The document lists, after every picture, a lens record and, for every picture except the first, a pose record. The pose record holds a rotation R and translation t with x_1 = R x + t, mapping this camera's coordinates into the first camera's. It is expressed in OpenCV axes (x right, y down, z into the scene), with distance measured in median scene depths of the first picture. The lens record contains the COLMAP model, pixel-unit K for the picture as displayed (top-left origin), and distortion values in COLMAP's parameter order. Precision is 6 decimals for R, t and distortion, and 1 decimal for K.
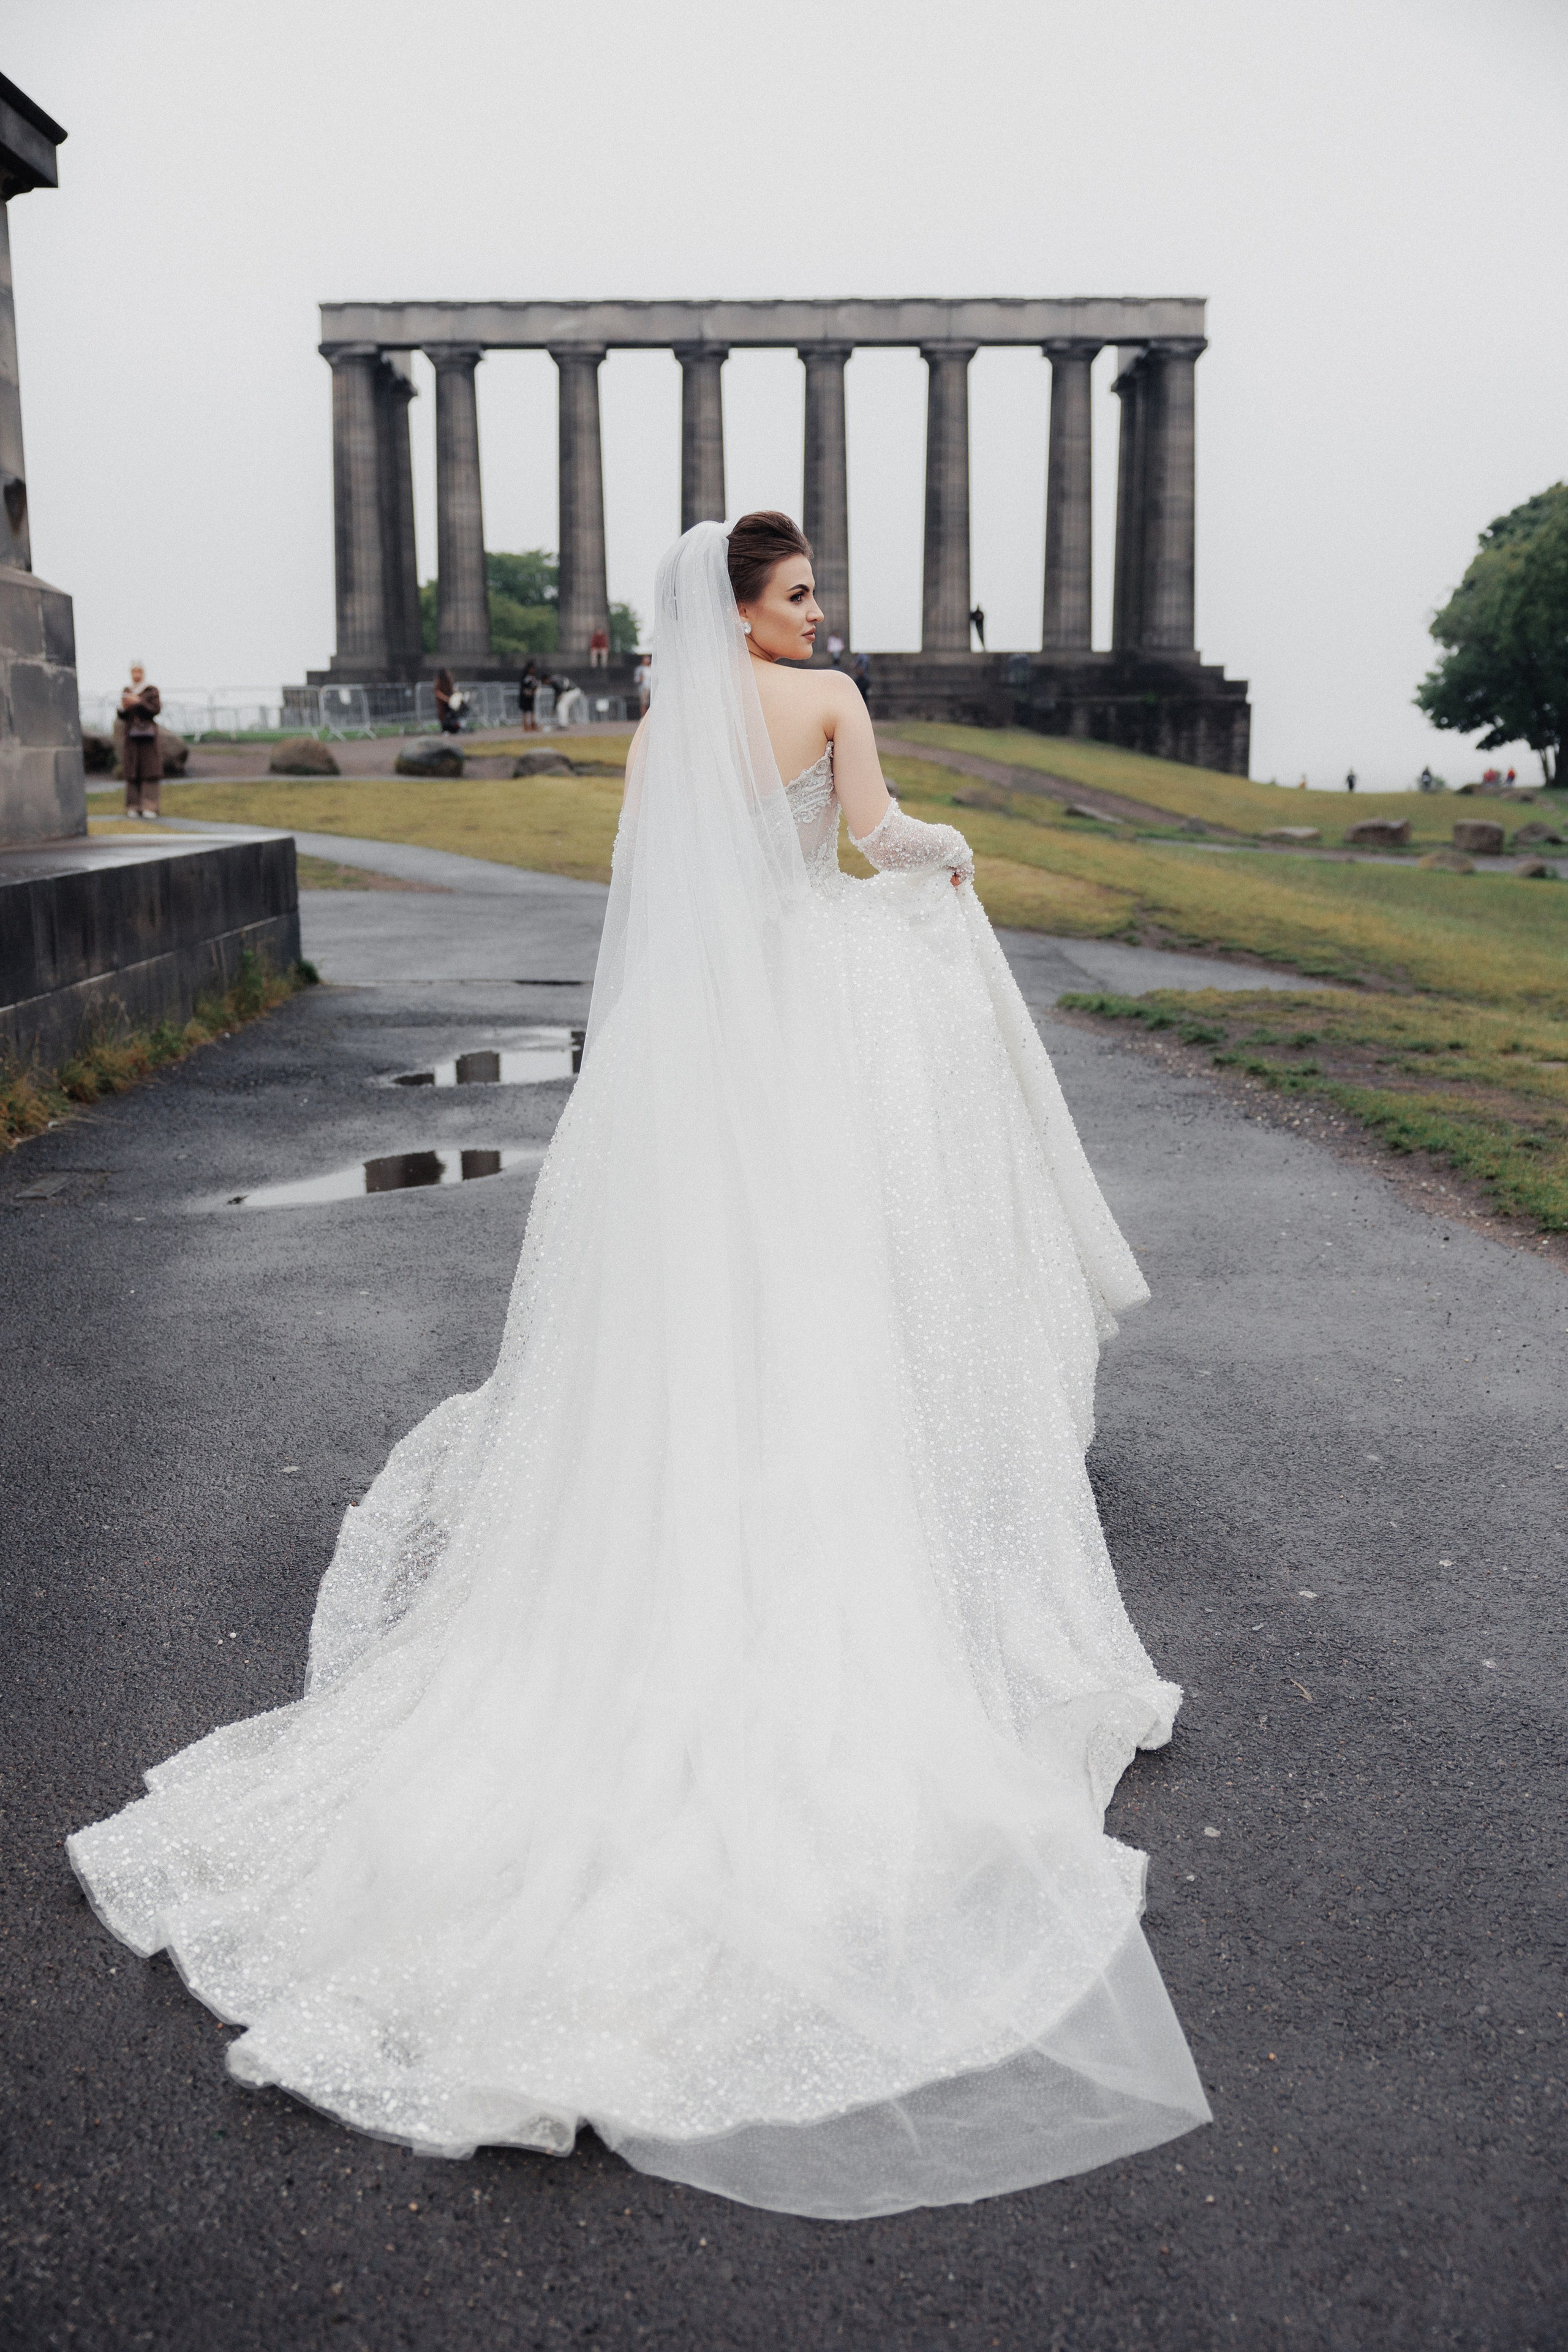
lens RADIAL K [[2284.7, 0, 784.0], [0, 2284.7, 1176.0], [0, 0, 1]] dist [-0.002147, 0.008684]
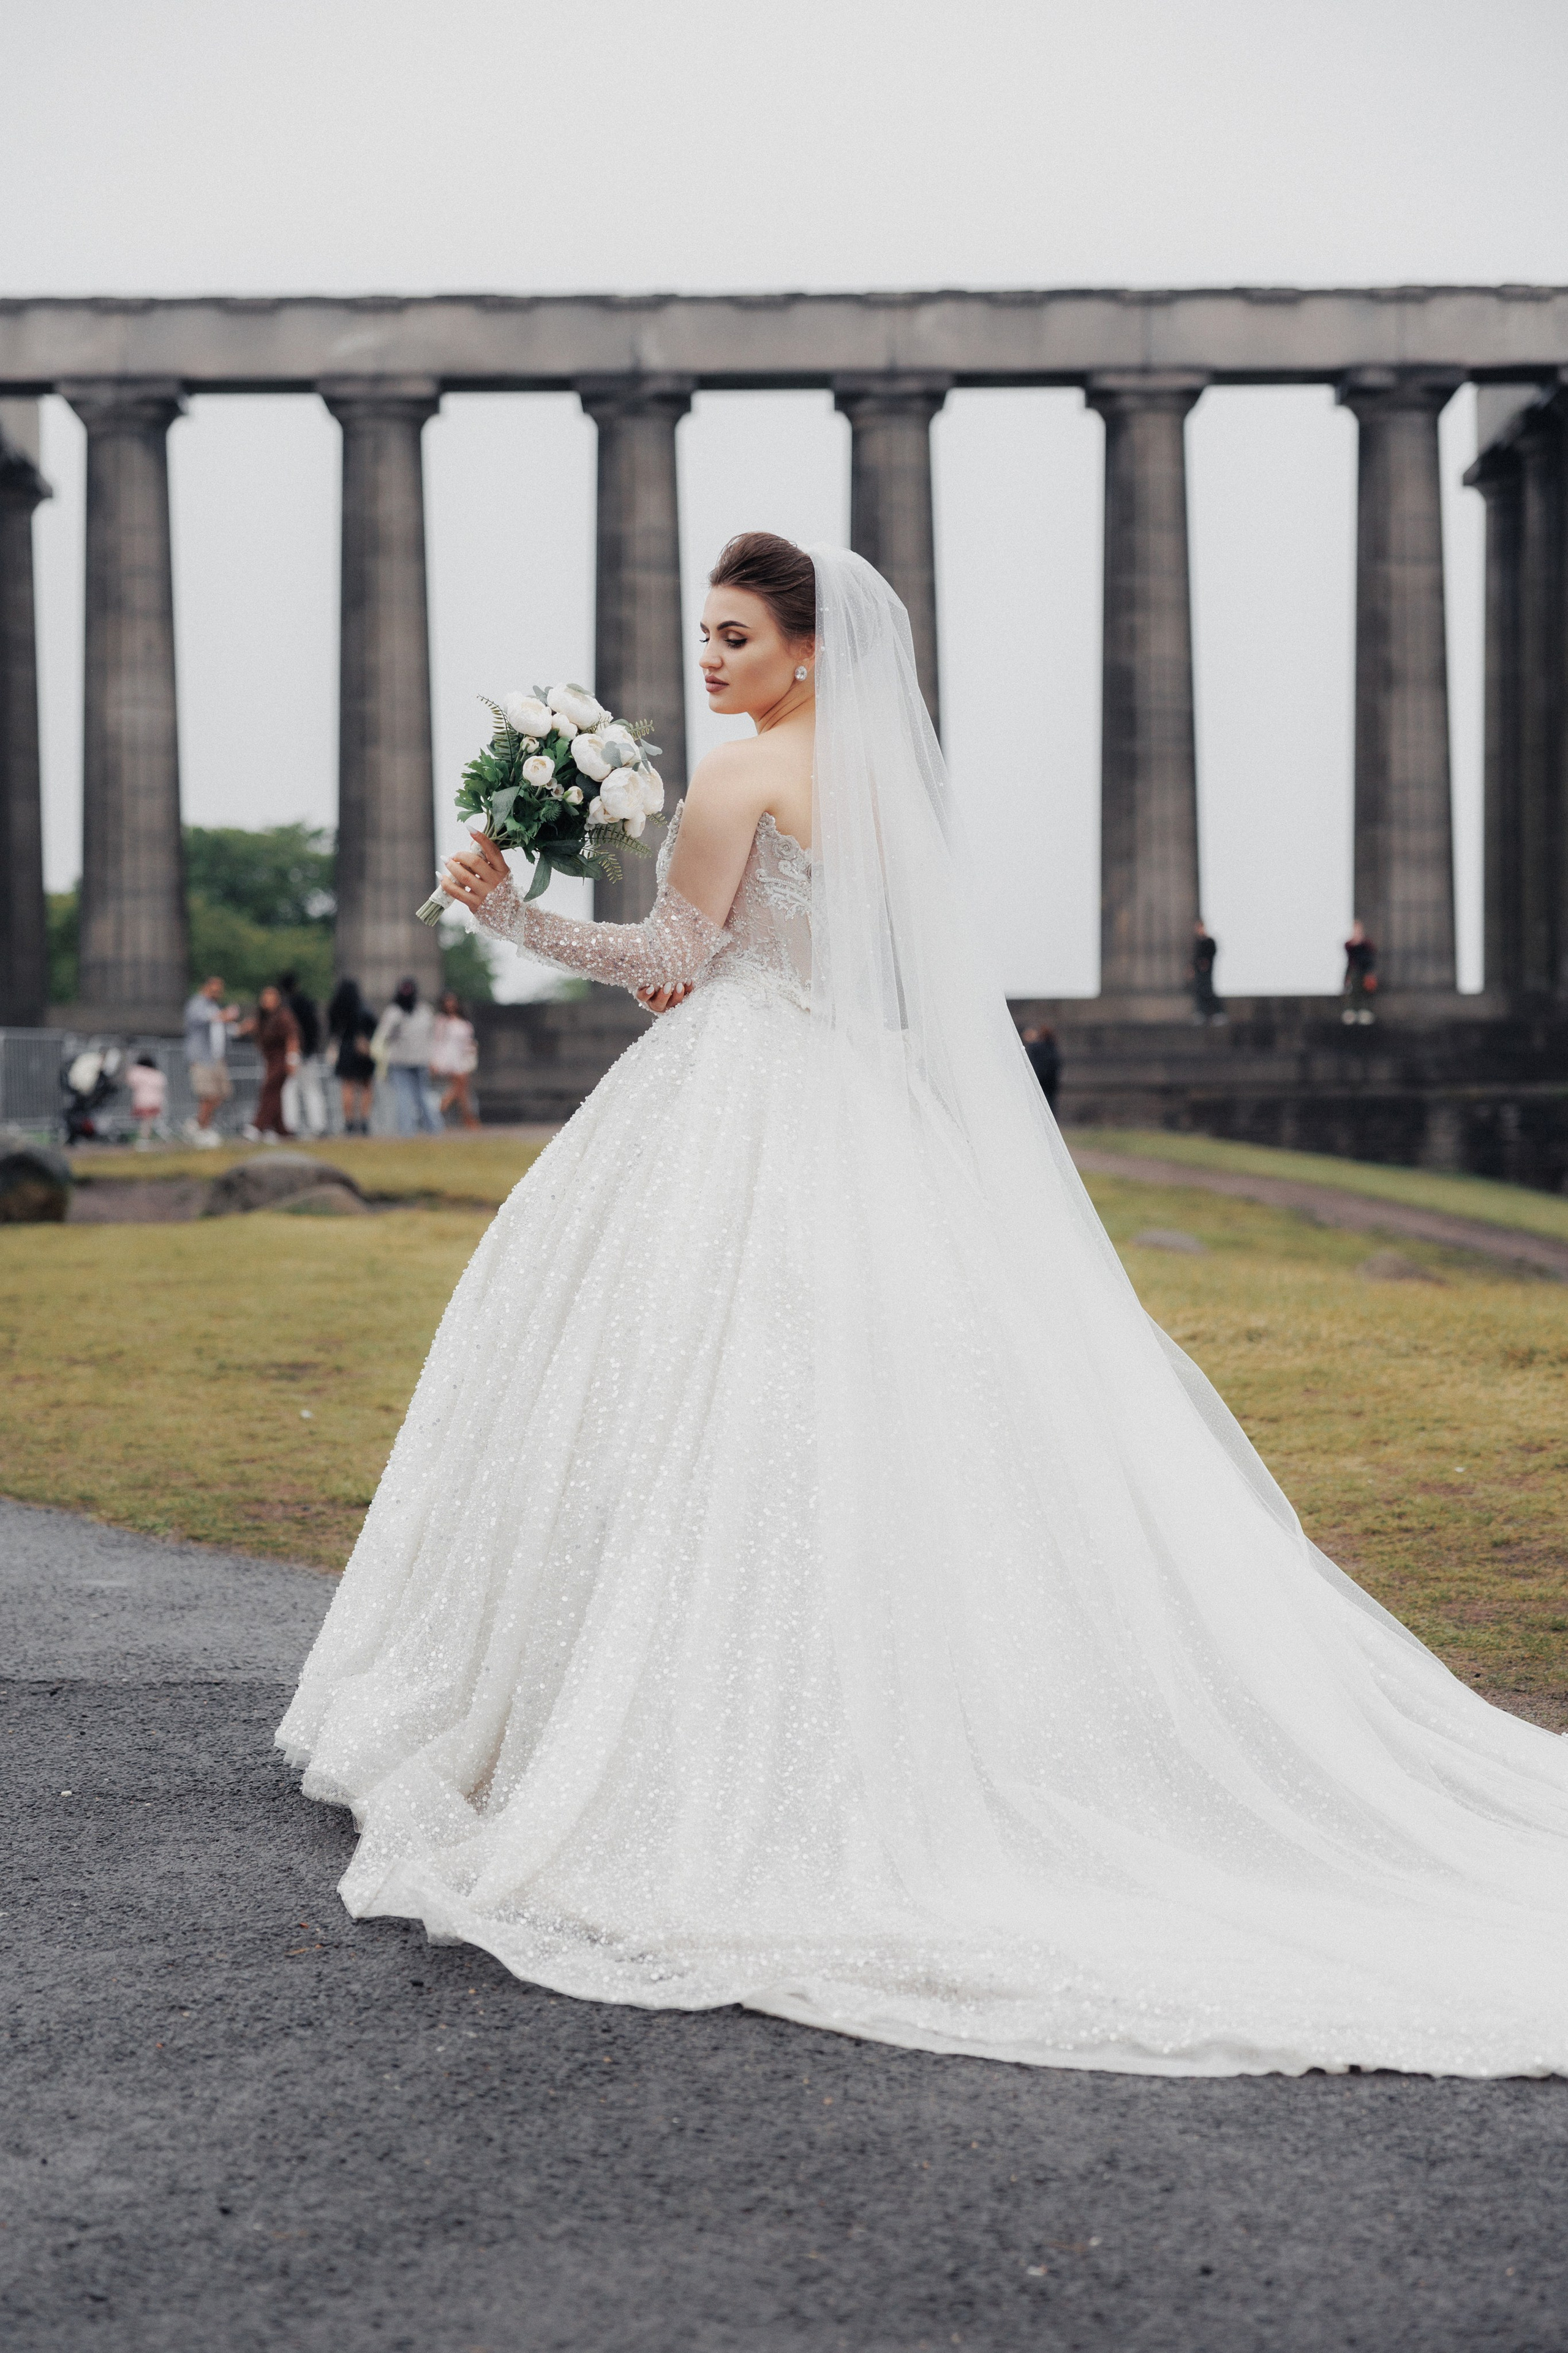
lens RADIAL K [[4086.1, 0, 784.0], [0, 4086.1, 1176.5], [0, 0, 1]] dist [0.010225, 0.147364]
pose [[0.999901, -0.005468, 0.012986, -0.016881], [0.007919, 0.980366, -0.197026, -0.026659], [-0.011653, 0.197109, 0.980312, 0.179778]]
